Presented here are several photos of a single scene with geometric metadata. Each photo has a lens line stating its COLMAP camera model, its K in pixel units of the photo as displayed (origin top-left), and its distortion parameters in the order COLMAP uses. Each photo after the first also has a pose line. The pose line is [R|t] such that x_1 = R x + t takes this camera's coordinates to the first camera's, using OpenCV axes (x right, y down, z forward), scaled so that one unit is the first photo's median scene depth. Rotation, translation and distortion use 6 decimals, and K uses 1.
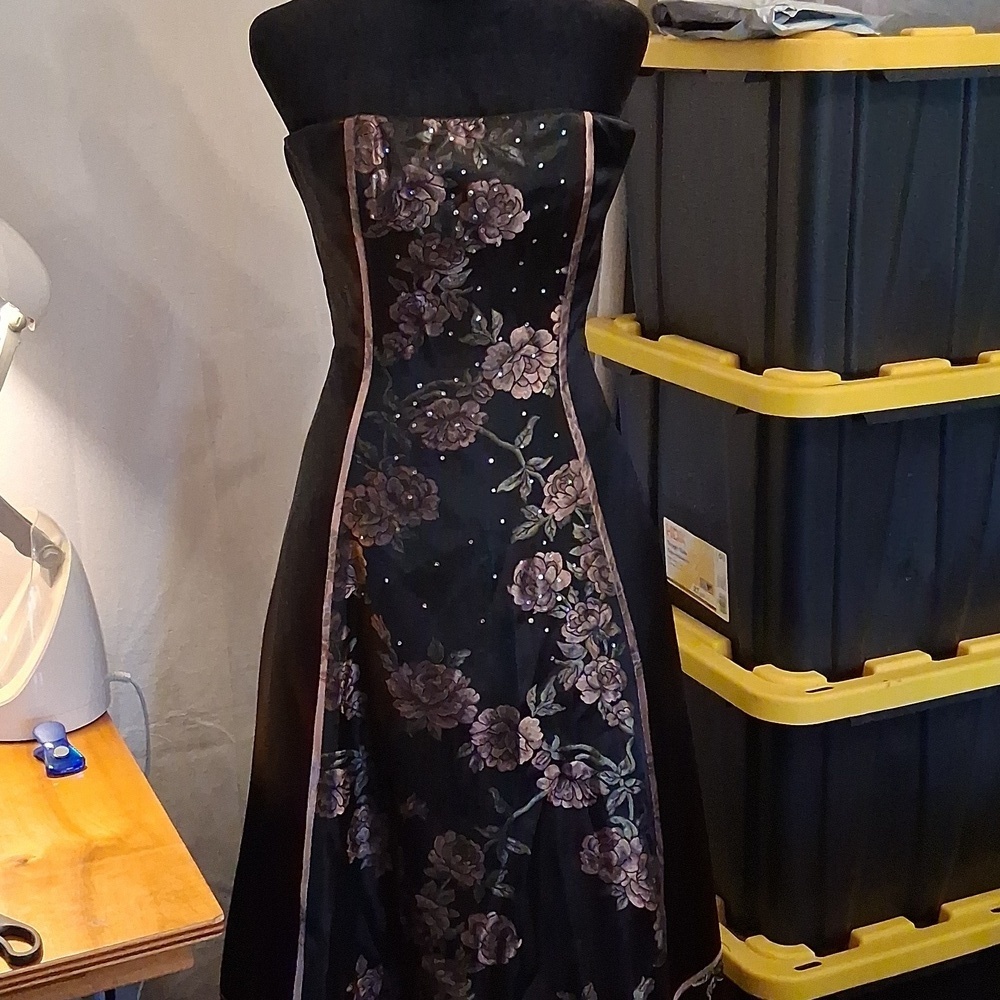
lens RADIAL K [[1574.5, 0, 500.0], [0, 1574.5, 500.0], [0, 0, 1]] dist [0.106142, 0.055524]
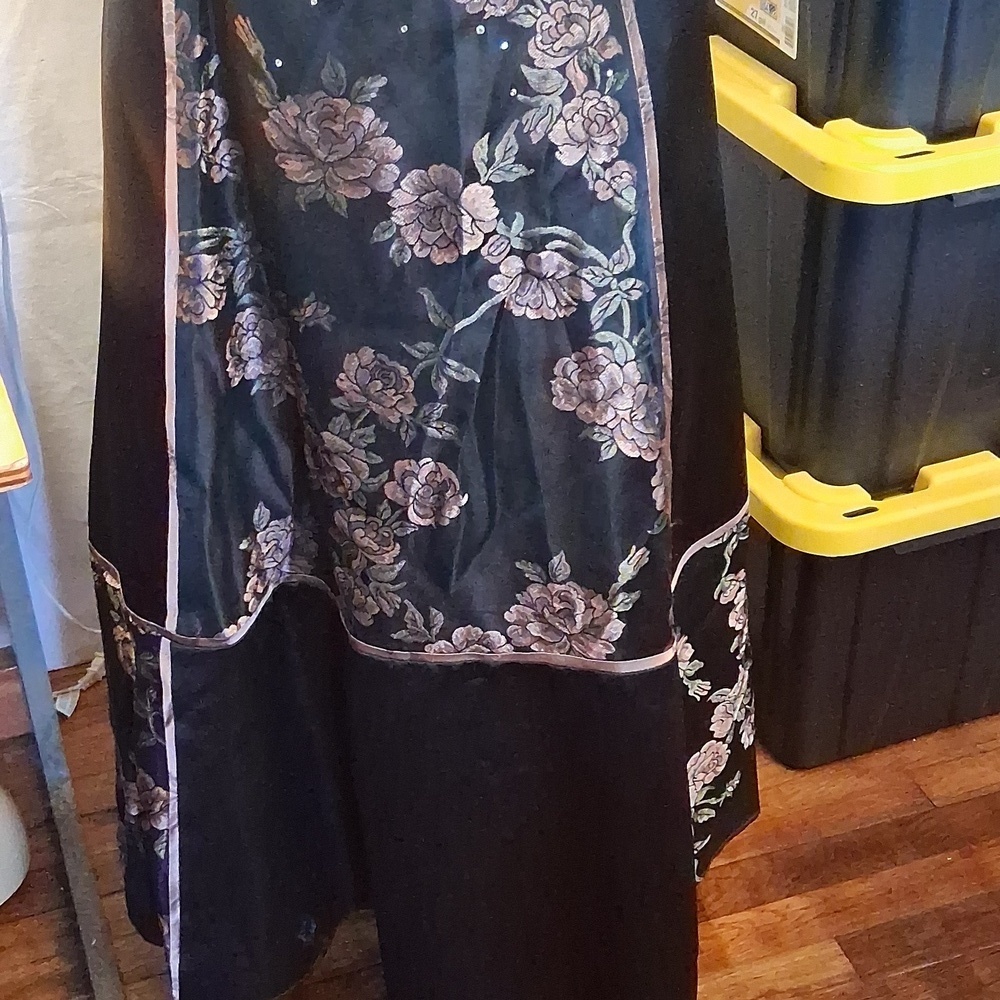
lens RADIAL K [[1574.5, 0, 500.0], [0, 1574.5, 500.0], [0, 0, 1]] dist [0.106142, 0.055524]
pose [[0.999083, 0.024914, -0.034834, 0.053776], [-0.012641, 0.948691, 0.315952, 0.052531], [0.040919, -0.315222, 0.948135, 0.321842]]
